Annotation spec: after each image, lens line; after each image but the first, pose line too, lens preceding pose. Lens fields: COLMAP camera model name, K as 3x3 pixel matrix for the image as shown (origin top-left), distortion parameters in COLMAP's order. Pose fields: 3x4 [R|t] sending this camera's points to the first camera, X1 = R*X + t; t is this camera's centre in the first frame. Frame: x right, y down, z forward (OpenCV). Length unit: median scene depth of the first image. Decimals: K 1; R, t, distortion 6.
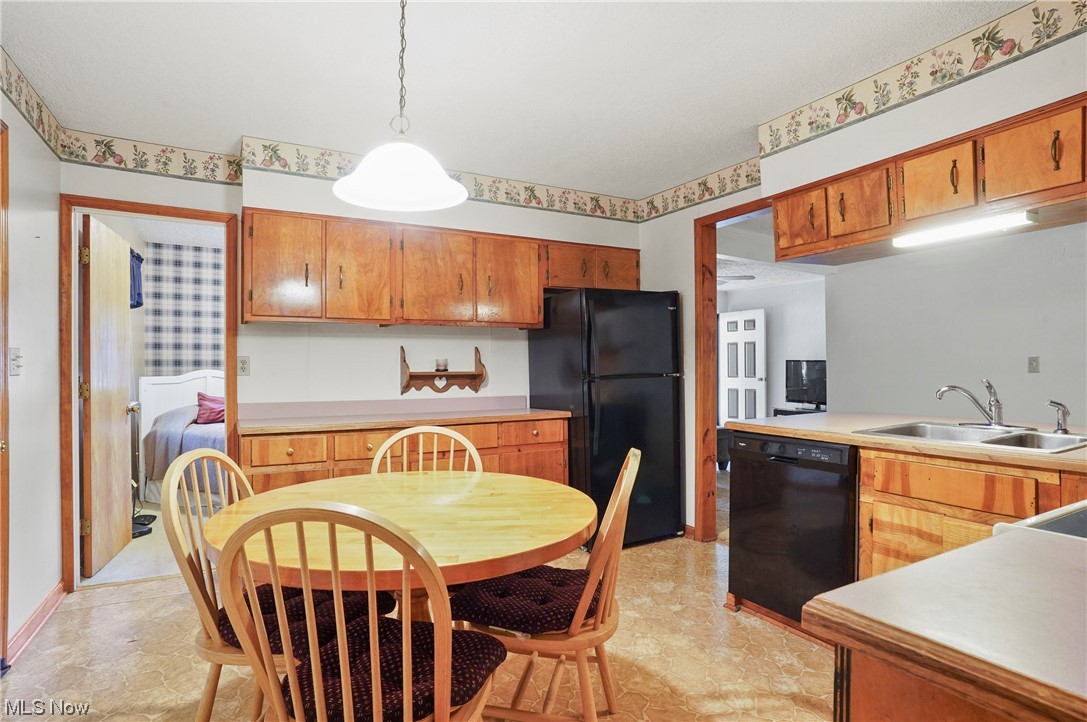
lens RADIAL K [[584.1, 0, 544.8], [0, 584.1, 365.5], [0, 0, 1]] dist [-0.000119, 0.000444]
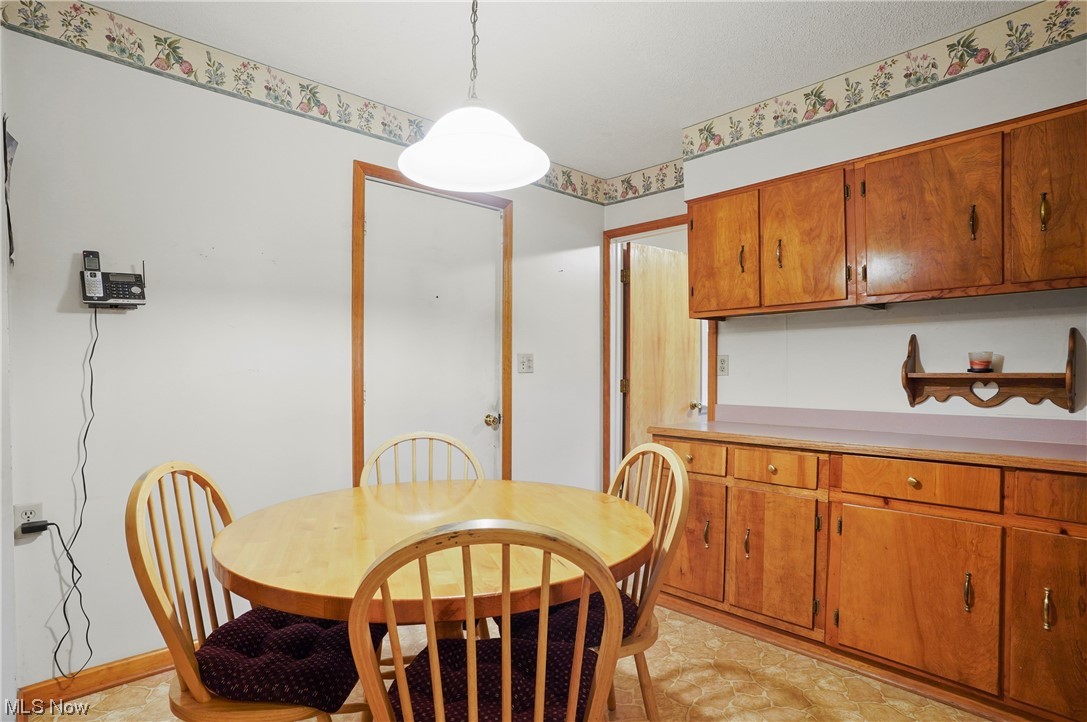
lens RADIAL K [[577.7, 0, 545.4], [0, 577.7, 379.0], [0, 0, 1]] dist [0.001956, 0.001064]
pose [[0.281361, 0.017751, -0.959438, 0.302938], [0.004169, 0.999797, 0.019720, 0.003407], [0.959593, -0.009548, 0.281230, 0.438518]]
